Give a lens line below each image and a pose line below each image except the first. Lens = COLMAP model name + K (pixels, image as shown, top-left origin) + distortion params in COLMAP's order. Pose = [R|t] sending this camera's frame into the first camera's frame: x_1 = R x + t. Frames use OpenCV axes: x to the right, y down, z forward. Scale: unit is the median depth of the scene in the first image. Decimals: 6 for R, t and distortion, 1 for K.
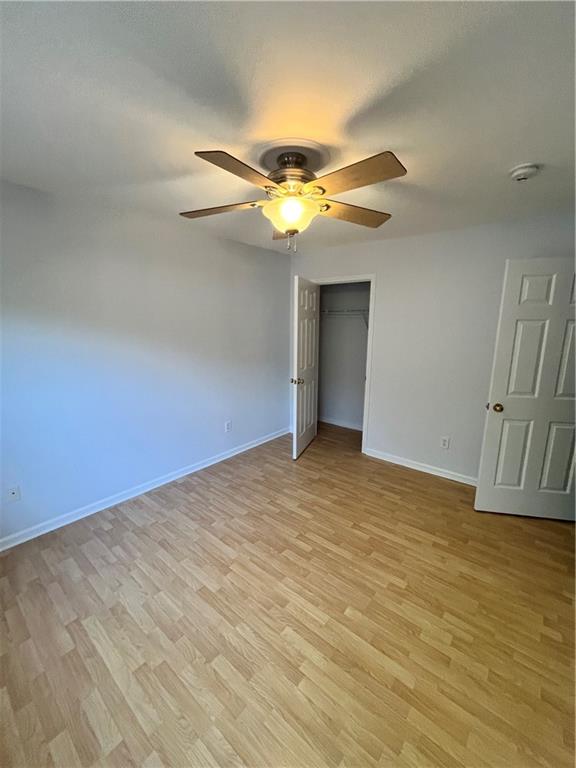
lens RADIAL K [[311.3, 0, 289.3], [0, 311.3, 384.2], [0, 0, 1]] dist [-0.003735, 0.000225]
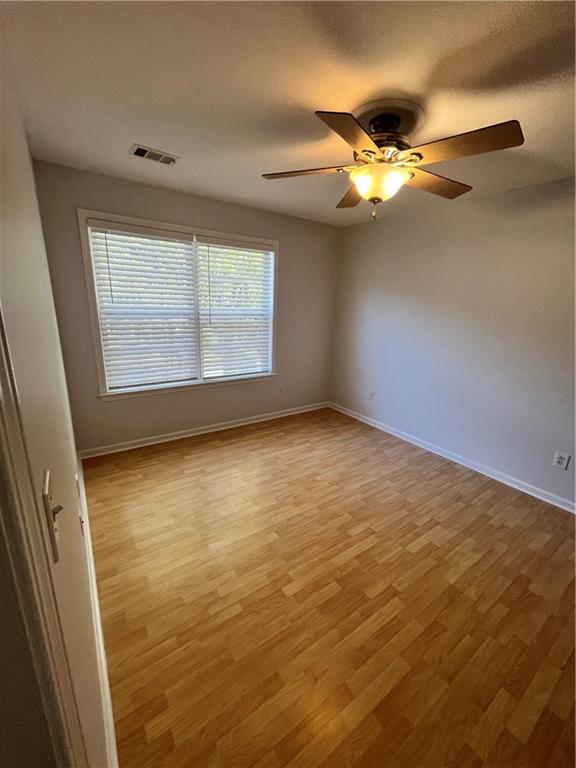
lens RADIAL K [[311.3, 0, 291.5], [0, 311.3, 385.2], [0, 0, 1]] dist [-0.003735, 0.000225]
pose [[-0.262116, 0.240731, -0.934529, 0.853140], [-0.220075, 0.927959, 0.300765, -0.141436], [0.939607, 0.284502, -0.190254, 0.820515]]
